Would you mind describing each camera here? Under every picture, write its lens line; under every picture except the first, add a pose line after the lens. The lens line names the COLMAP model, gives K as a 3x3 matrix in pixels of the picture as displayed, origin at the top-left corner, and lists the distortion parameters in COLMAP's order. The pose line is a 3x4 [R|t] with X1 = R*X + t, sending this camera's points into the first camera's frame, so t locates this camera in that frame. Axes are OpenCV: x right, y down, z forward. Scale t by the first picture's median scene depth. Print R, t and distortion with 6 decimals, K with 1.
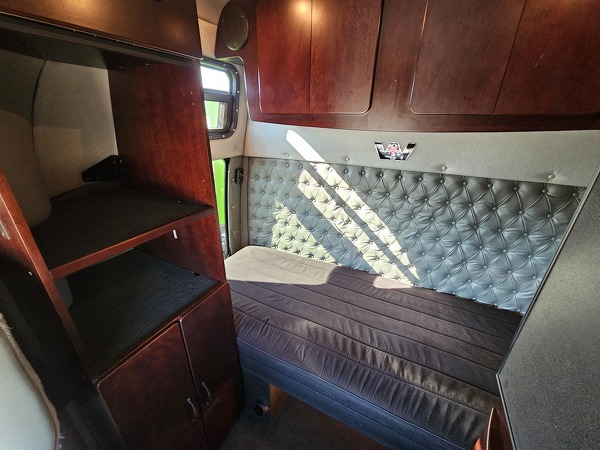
lens RADIAL K [[244.6, 0, 301.3], [0, 244.6, 228.1], [0, 0, 1]] dist [-0.001078, 0.000318]
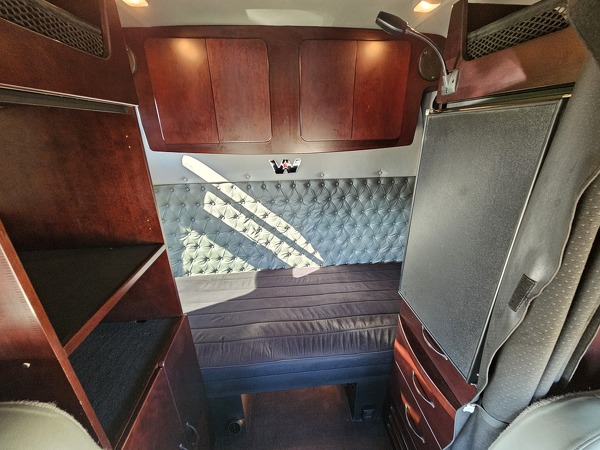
lens RADIAL K [[244.6, 0, 301.7], [0, 244.6, 227.3], [0, 0, 1]] dist [-0.001078, 0.000318]
pose [[0.843807, -0.224092, 0.487619, -0.214888], [0.241810, 0.969939, 0.027305, -0.025156], [-0.479080, 0.094871, 0.872629, -0.093069]]
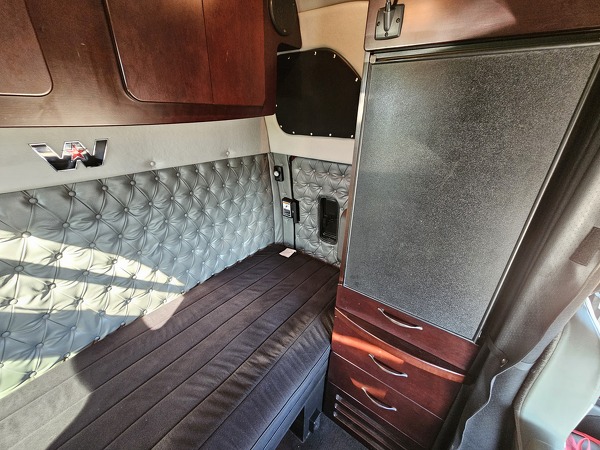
lens RADIAL K [[244.6, 0, 298.1], [0, 244.6, 227.3], [0, 0, 1]] dist [-0.001078, 0.000318]
pose [[0.171960, -0.427969, 0.887284, -0.173644], [0.382837, 0.858934, 0.340099, -0.131265], [-0.907670, 0.281202, 0.311545, 0.283759]]
